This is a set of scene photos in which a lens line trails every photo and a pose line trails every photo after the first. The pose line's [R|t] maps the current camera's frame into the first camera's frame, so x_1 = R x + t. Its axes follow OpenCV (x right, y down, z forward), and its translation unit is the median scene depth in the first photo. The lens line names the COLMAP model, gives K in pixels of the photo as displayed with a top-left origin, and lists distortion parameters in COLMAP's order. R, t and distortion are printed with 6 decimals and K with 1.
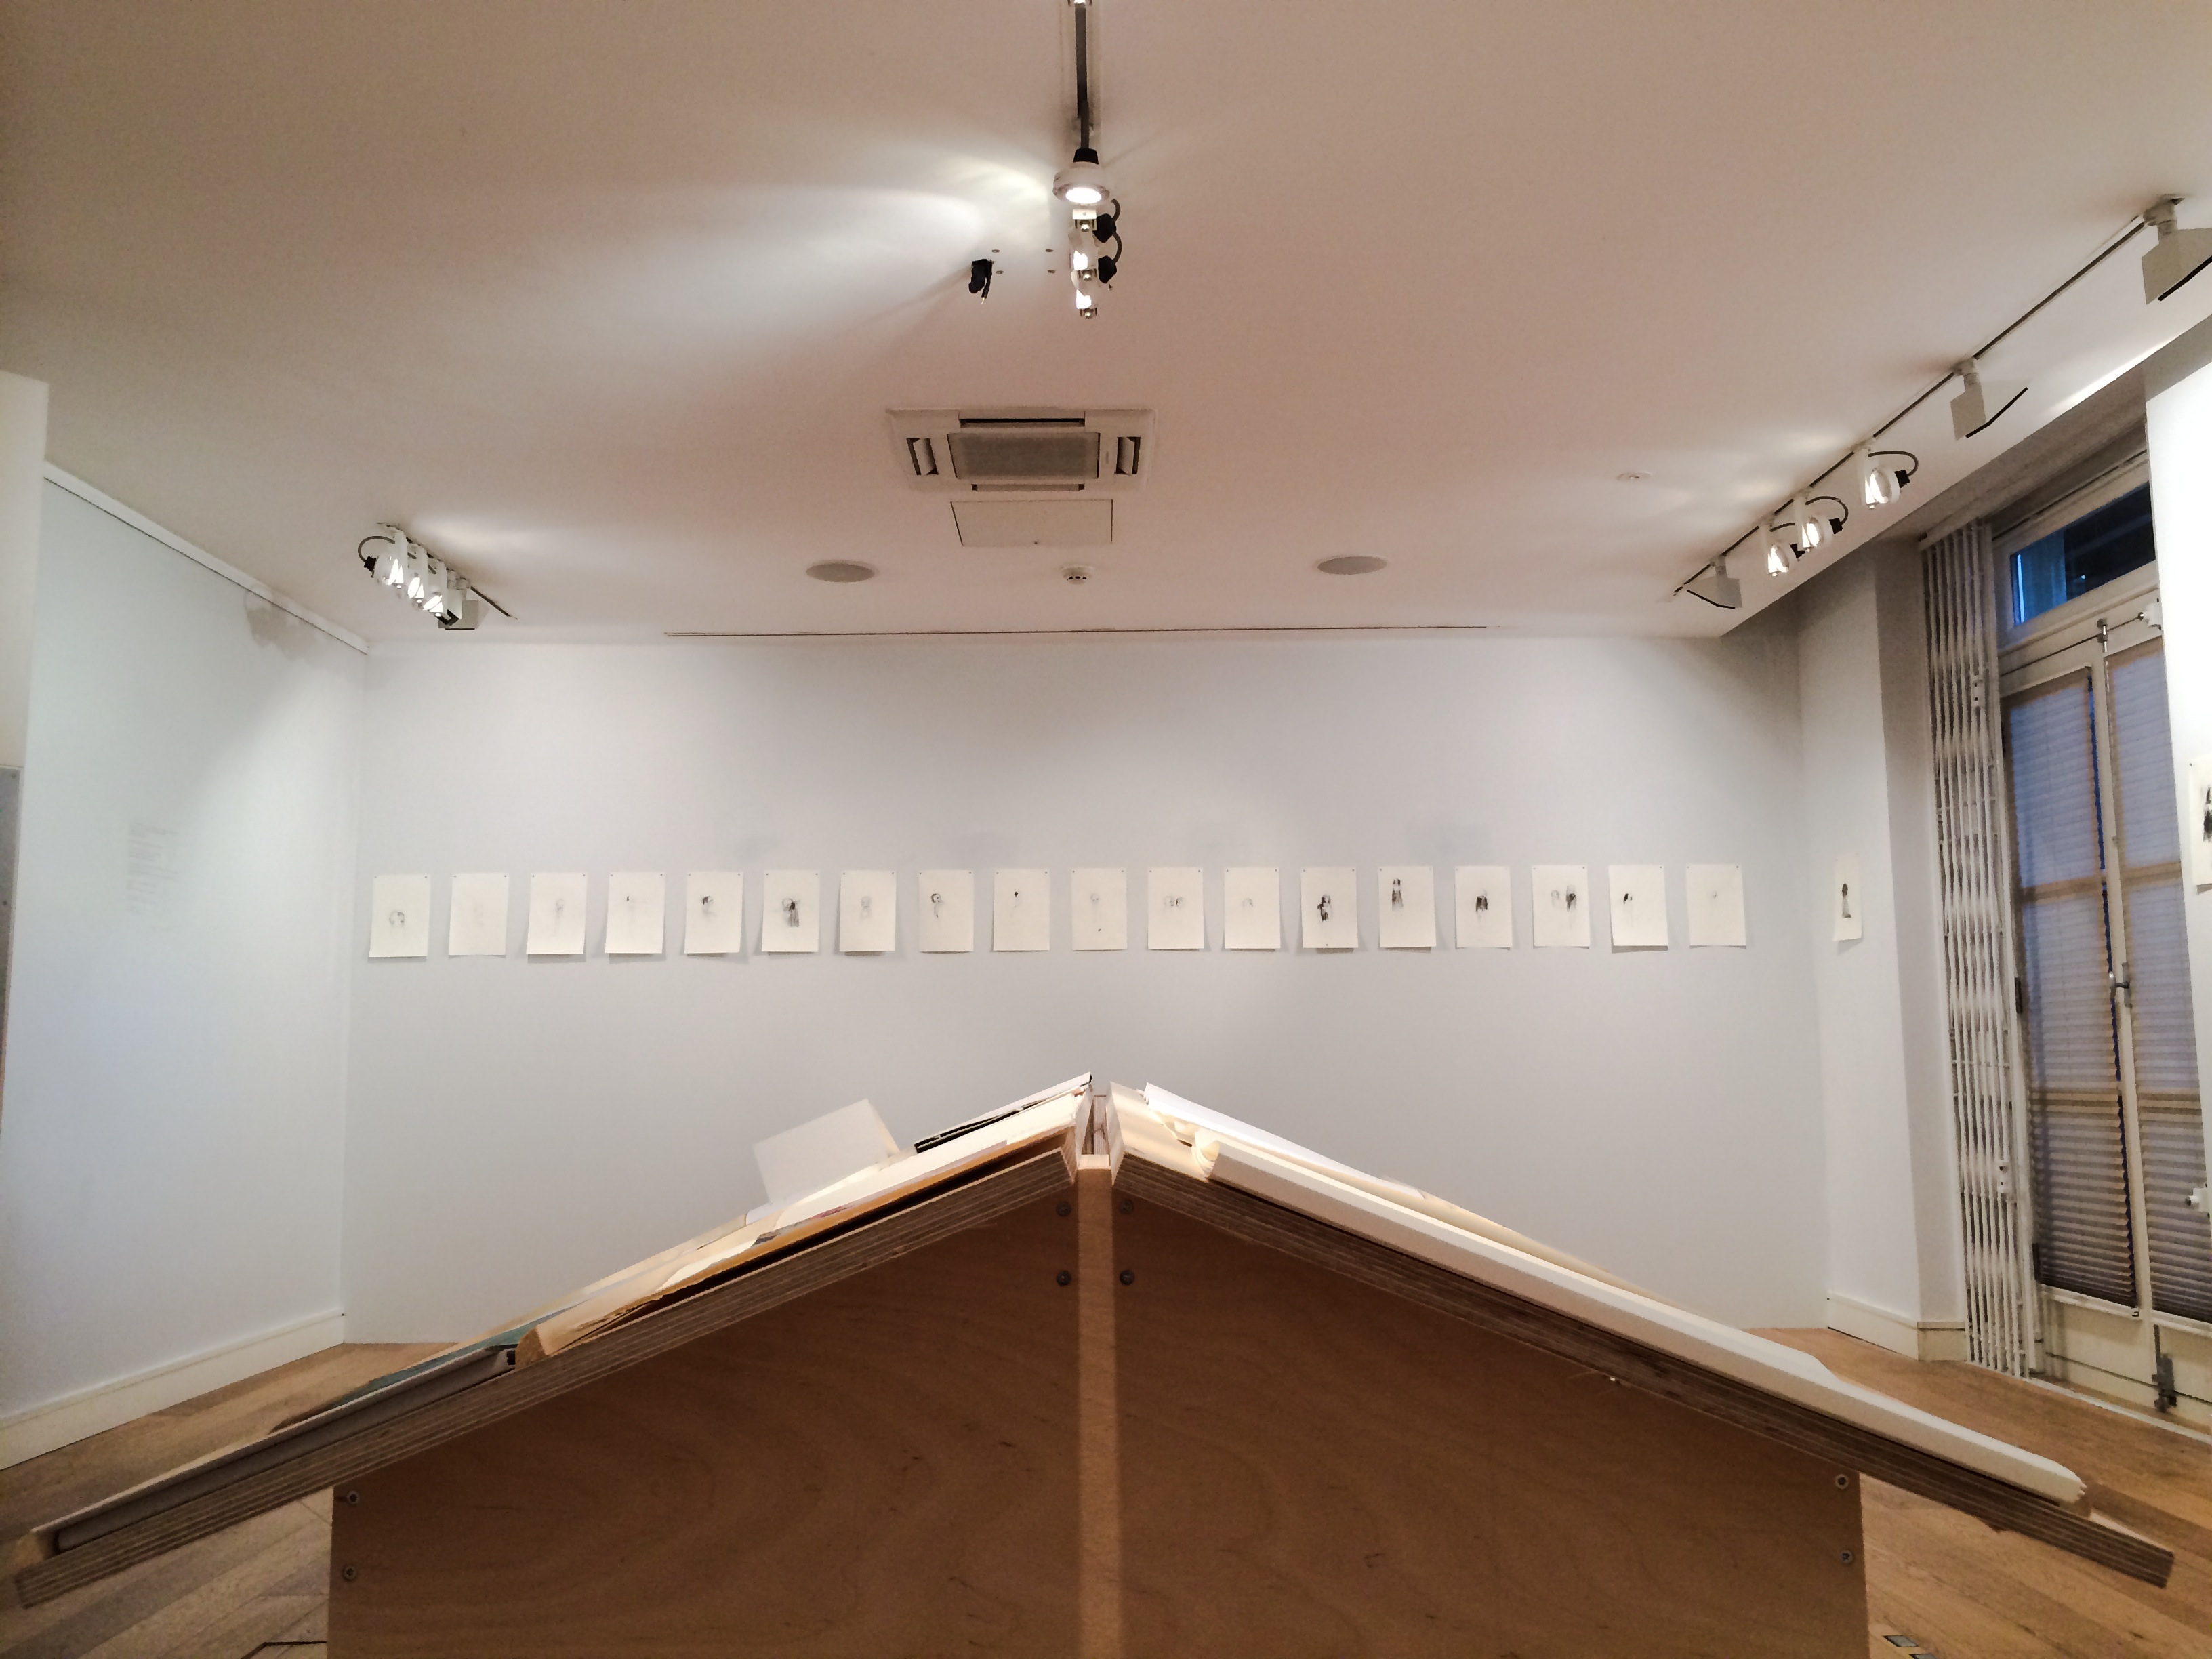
lens RADIAL K [[1889.5, 0, 1106.0], [0, 1889.5, 829.5], [0, 0, 1]] dist [0.061964, -0.075024]
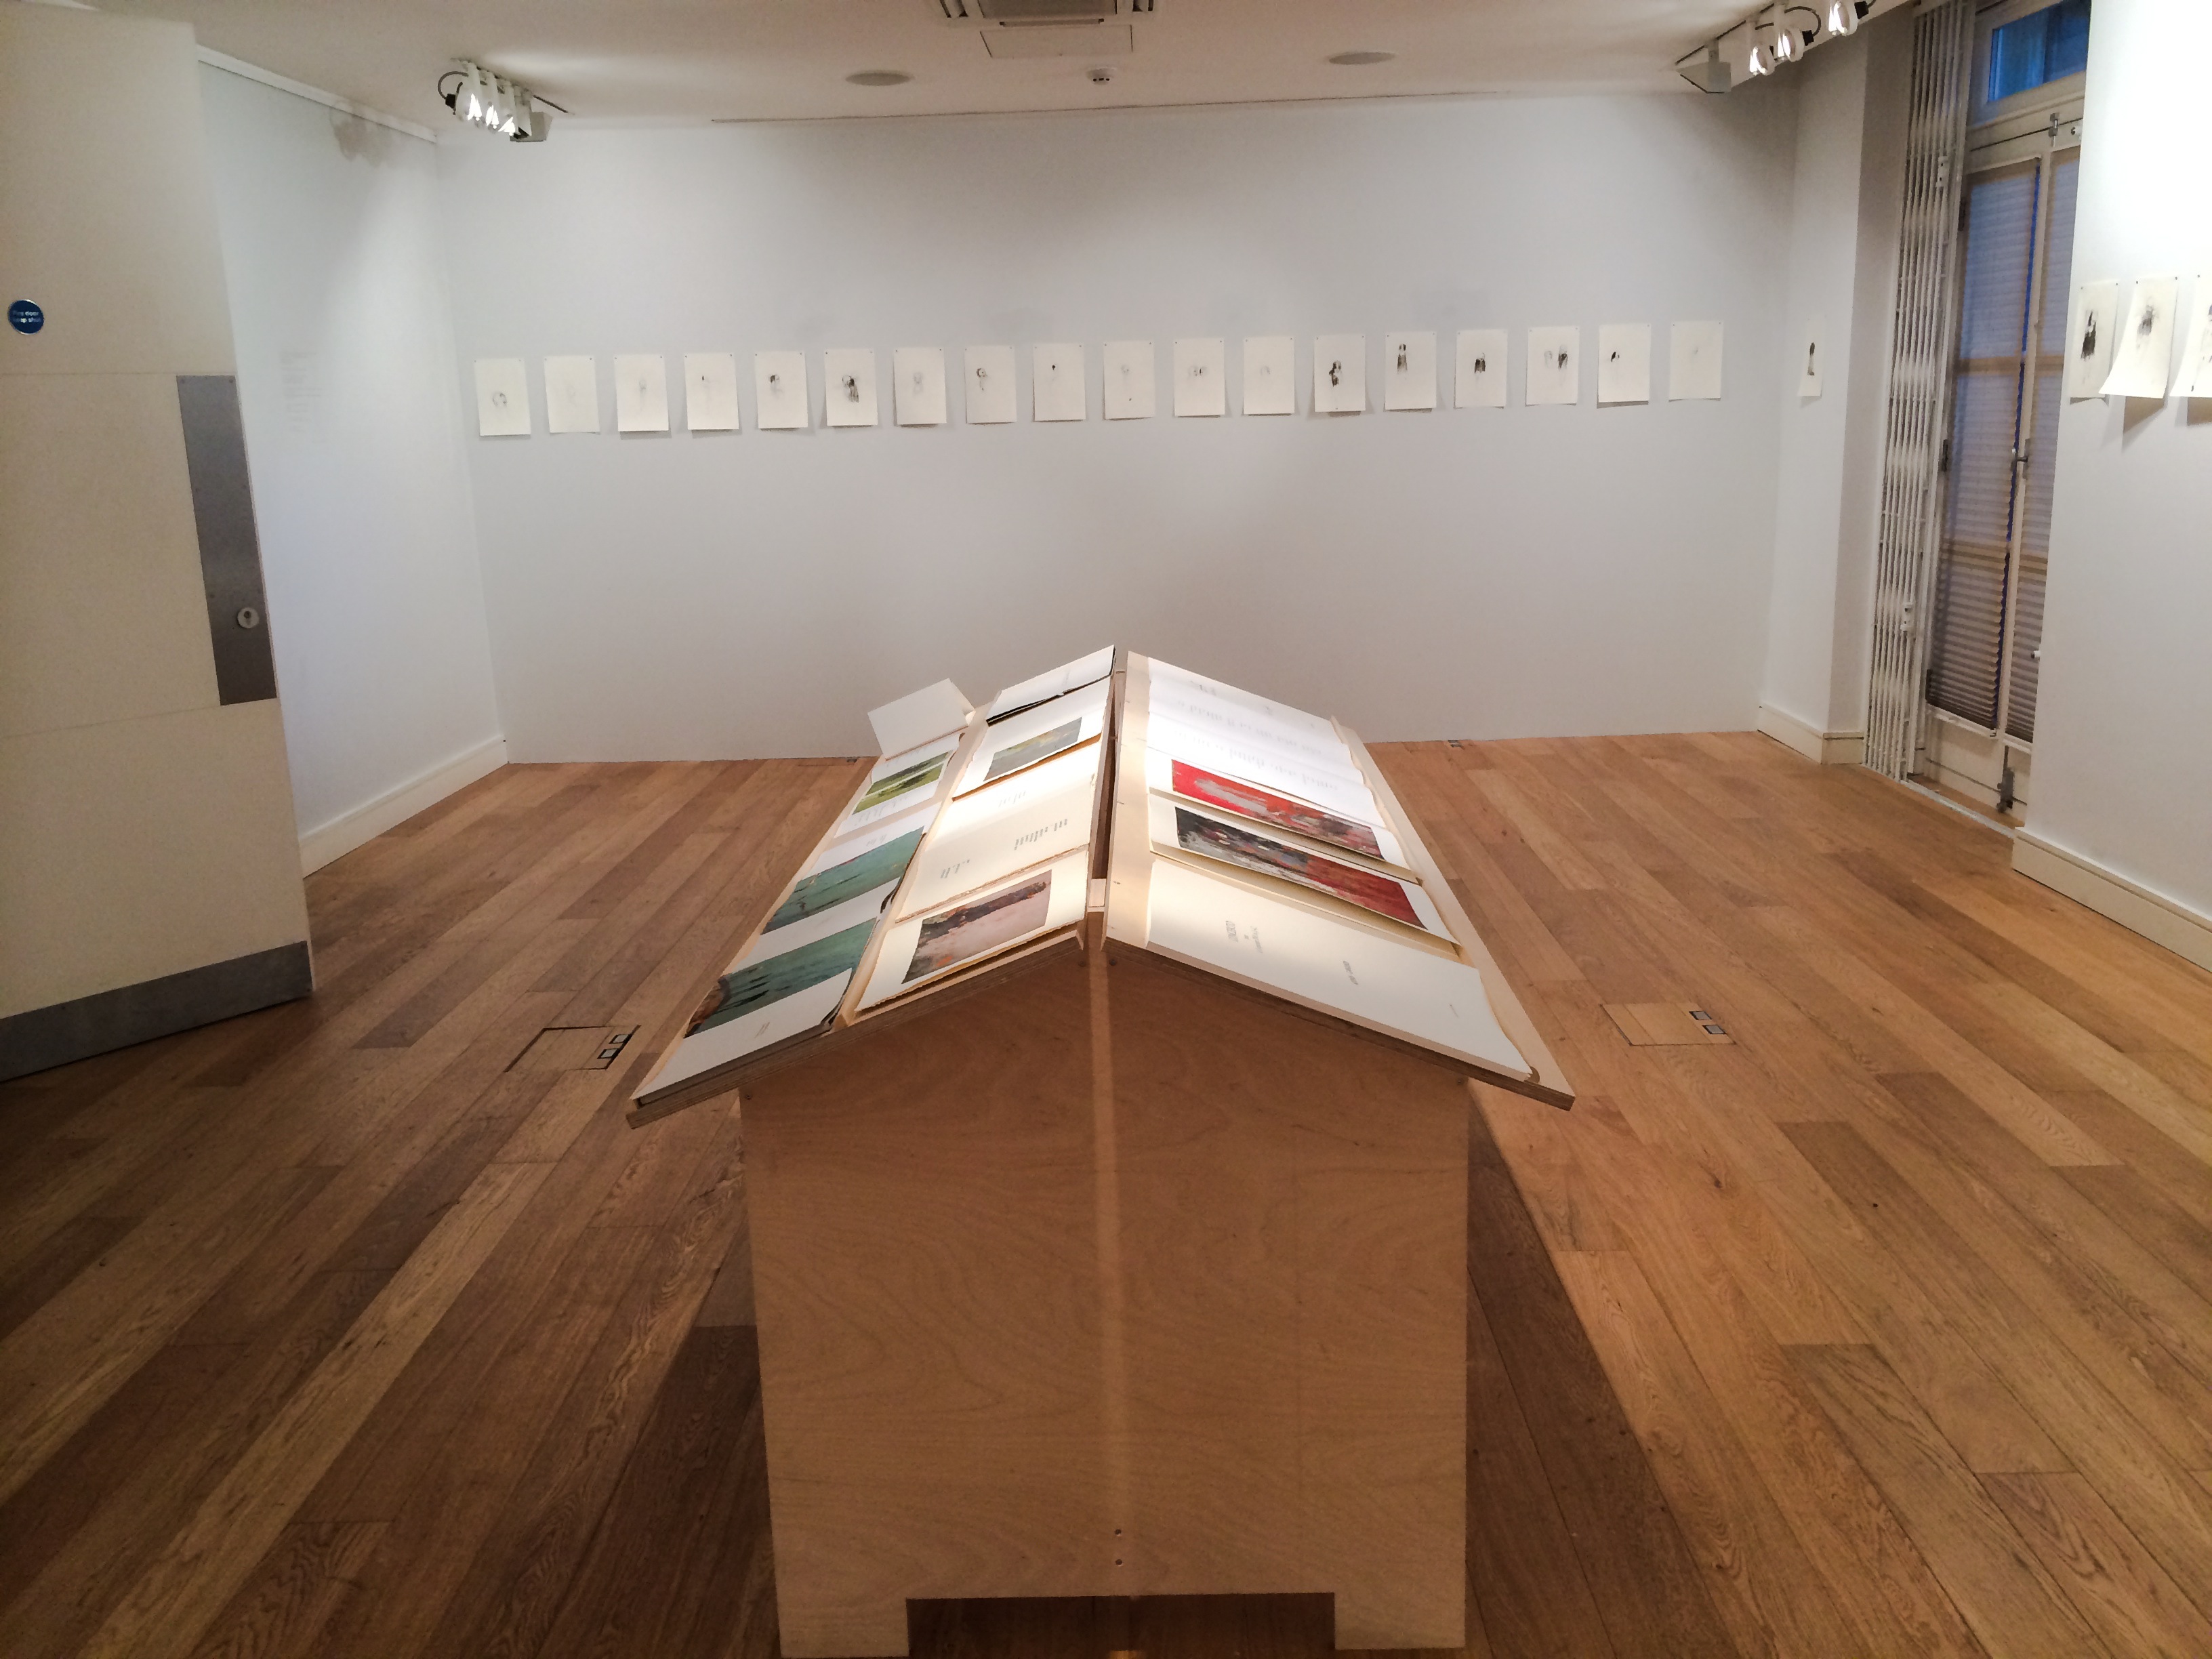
lens RADIAL K [[1889.5, 0, 1106.0], [0, 1889.5, 829.5], [0, 0, 1]] dist [0.061964, -0.075024]
pose [[0.999500, -0.015442, -0.027590, 0.010140], [0.023882, 0.940583, 0.338723, -0.096701], [0.020720, -0.339212, 0.940482, -0.141904]]
